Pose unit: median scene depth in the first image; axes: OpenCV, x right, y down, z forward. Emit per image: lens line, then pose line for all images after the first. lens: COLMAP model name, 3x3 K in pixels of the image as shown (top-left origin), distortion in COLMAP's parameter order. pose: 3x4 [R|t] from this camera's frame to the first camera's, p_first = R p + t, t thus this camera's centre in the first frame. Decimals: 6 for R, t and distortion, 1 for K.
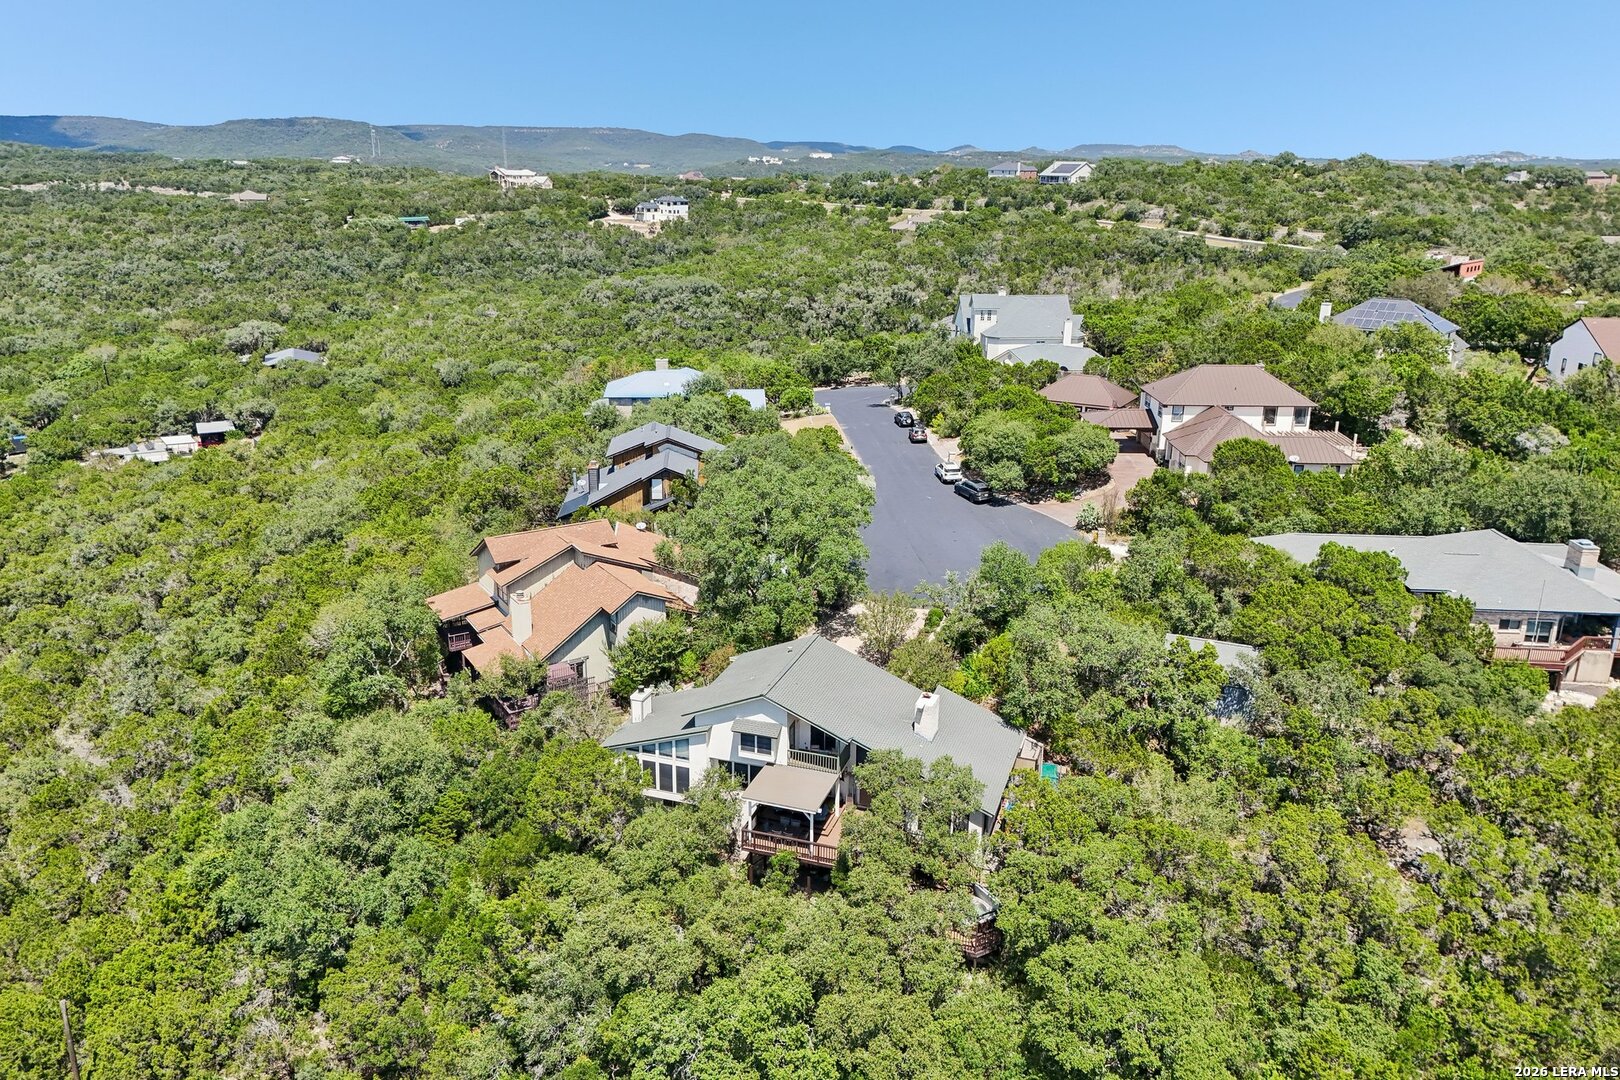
lens RADIAL K [[1177.7, 0, 810.0], [0, 1177.7, 540.0], [0, 0, 1]] dist [0.055180, -0.045486]
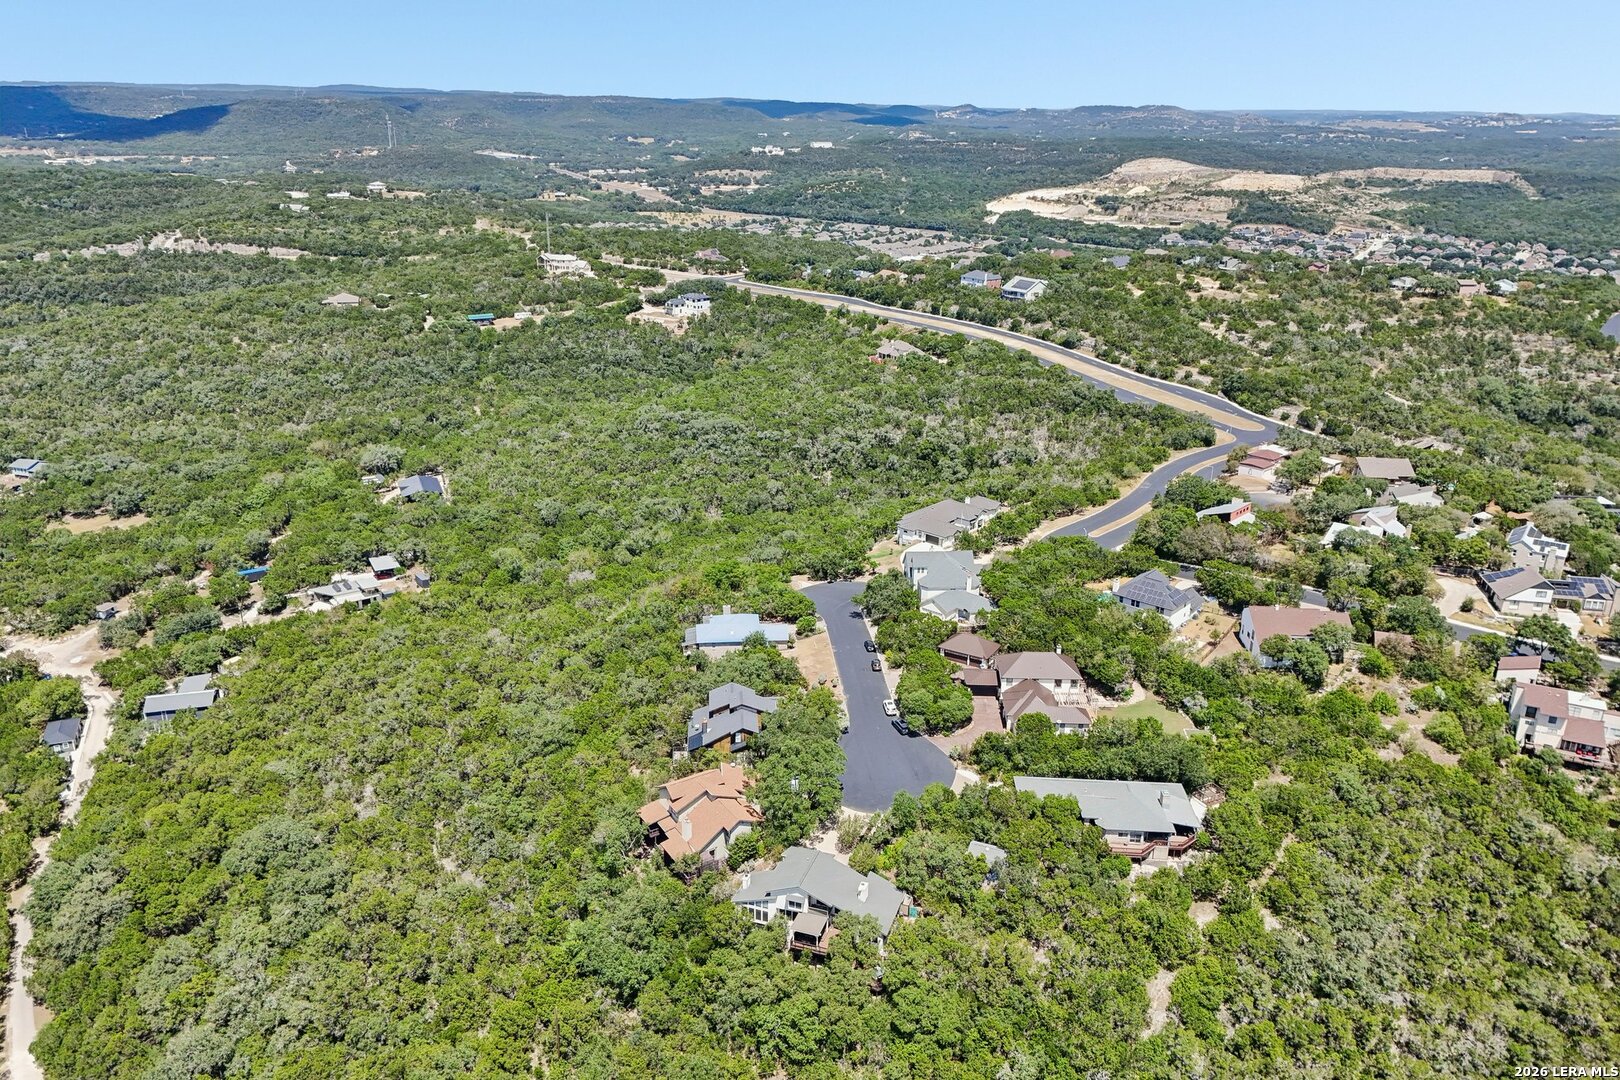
lens RADIAL K [[1177.7, 0, 810.0], [0, 1177.7, 540.0], [0, 0, 1]] dist [0.055180, -0.045486]
pose [[0.999999, -0.001221, -0.000958, -0.006583], [0.001261, 0.999101, 0.042376, -0.458334], [0.000905, -0.042377, 0.999101, -0.964822]]
